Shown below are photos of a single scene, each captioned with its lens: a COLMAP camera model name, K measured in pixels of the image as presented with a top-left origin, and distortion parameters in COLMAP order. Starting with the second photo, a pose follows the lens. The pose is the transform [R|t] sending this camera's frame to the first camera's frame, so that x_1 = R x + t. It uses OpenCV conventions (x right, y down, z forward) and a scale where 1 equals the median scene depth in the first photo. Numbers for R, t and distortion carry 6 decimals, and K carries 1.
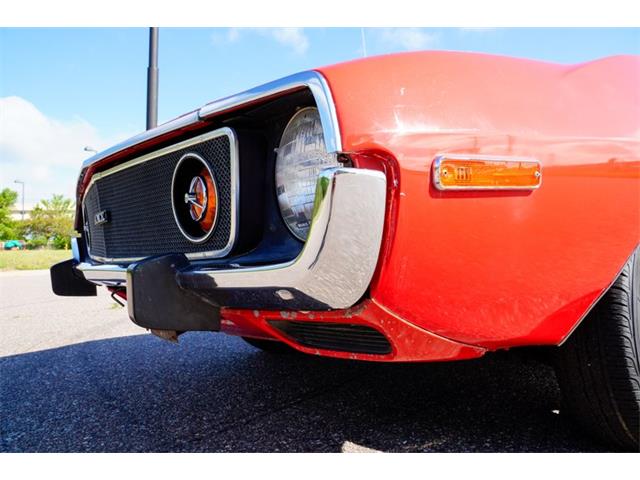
lens RADIAL K [[470.8, 0, 320.0], [0, 470.8, 240.0], [0, 0, 1]] dist [-0.129570, 0.085398]
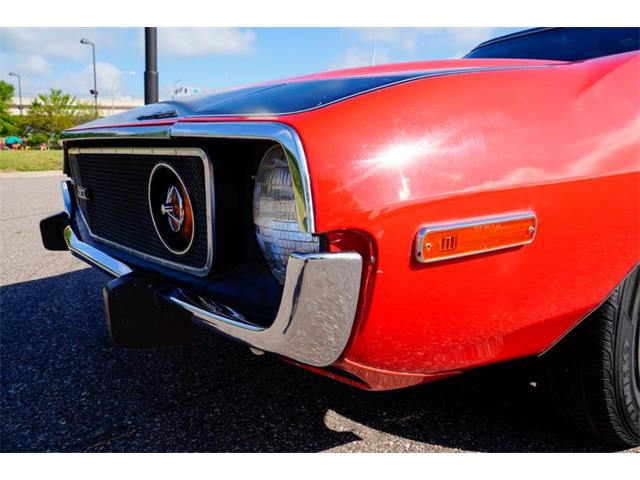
lens RADIAL K [[470.8, 0, 320.0], [0, 470.8, 240.0], [0, 0, 1]] dist [-0.129570, 0.085398]
pose [[0.999388, 0.034872, -0.002914, 0.037763], [-0.033580, 0.979131, 0.200438, -0.224601], [0.009843, -0.200218, 0.979702, 0.059756]]
